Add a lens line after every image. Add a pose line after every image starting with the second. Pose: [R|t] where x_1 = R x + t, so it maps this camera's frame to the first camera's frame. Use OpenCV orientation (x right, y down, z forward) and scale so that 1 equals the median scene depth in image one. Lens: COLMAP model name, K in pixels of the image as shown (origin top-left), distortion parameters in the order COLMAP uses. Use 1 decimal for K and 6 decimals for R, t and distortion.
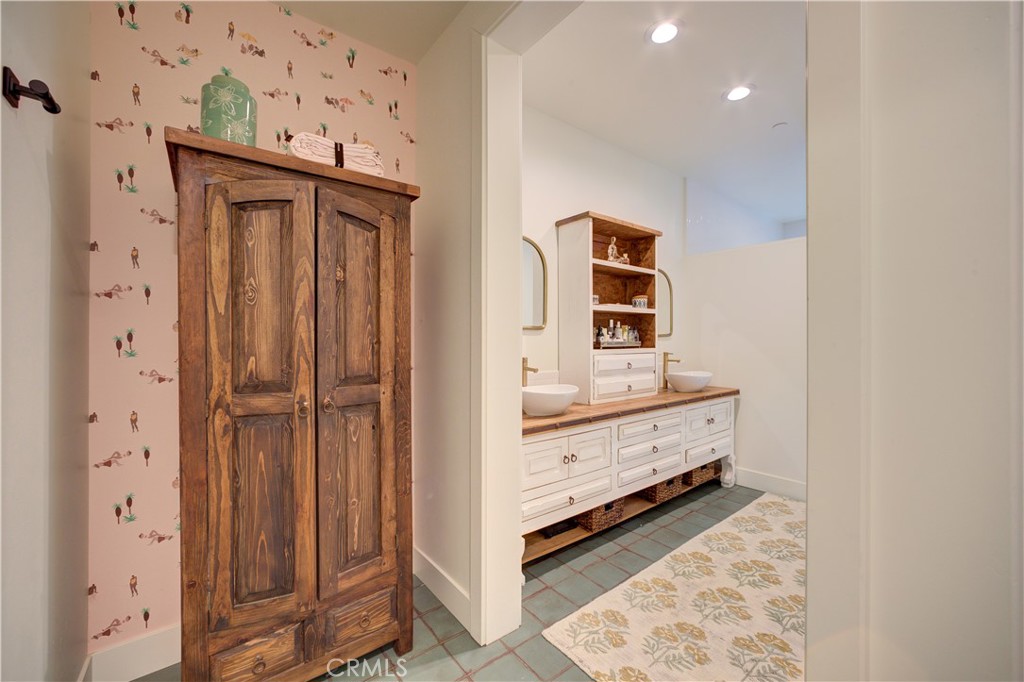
lens RADIAL K [[408.0, 0, 514.3], [0, 408.0, 342.1], [0, 0, 1]] dist [-0.001876, 0.000248]
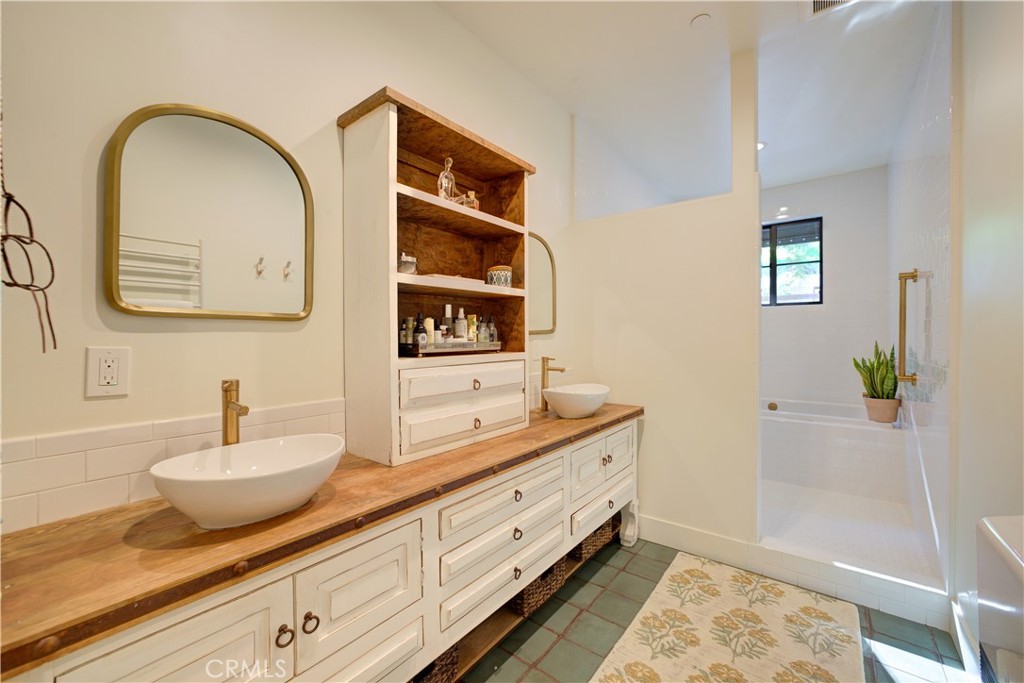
lens RADIAL K [[408.0, 0, 516.1], [0, 408.0, 340.1], [0, 0, 1]] dist [-0.001876, 0.000248]
pose [[0.972116, -0.004626, 0.234453, 0.196957], [0.004357, 0.999989, 0.001664, -0.005343], [-0.234458, -0.000596, 0.972126, 0.420374]]
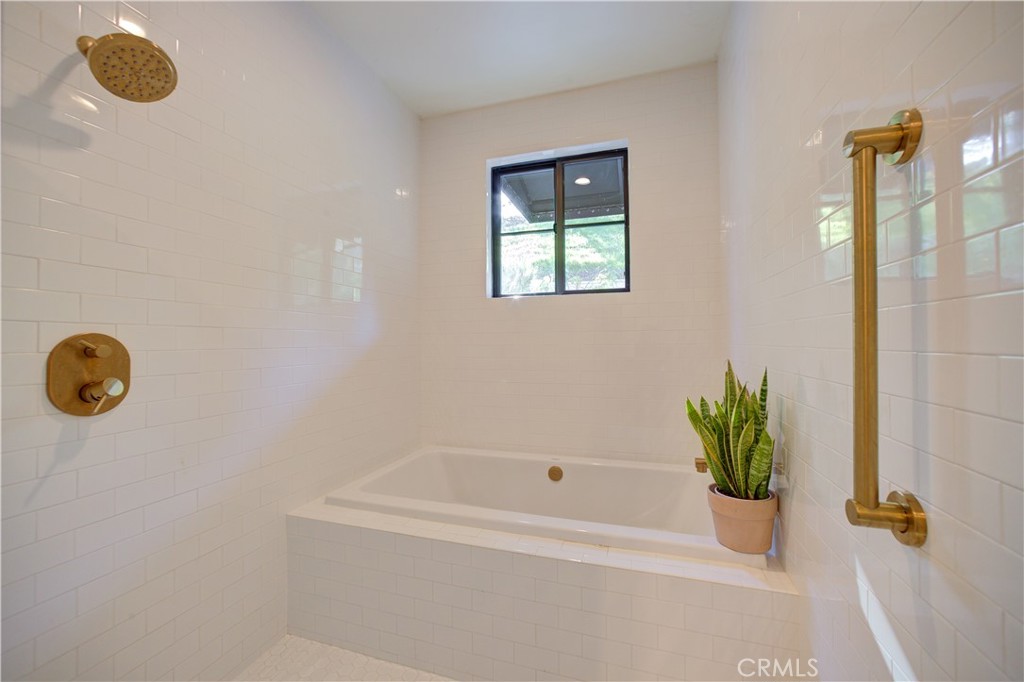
lens RADIAL K [[408.0, 0, 510.4], [0, 408.0, 338.8], [0, 0, 1]] dist [-0.001876, 0.000248]
pose [[0.830110, -0.002931, 0.557592, 0.496862], [0.009983, 0.999904, -0.009606, -0.012264], [-0.557510, 0.013541, 0.830060, 0.664888]]
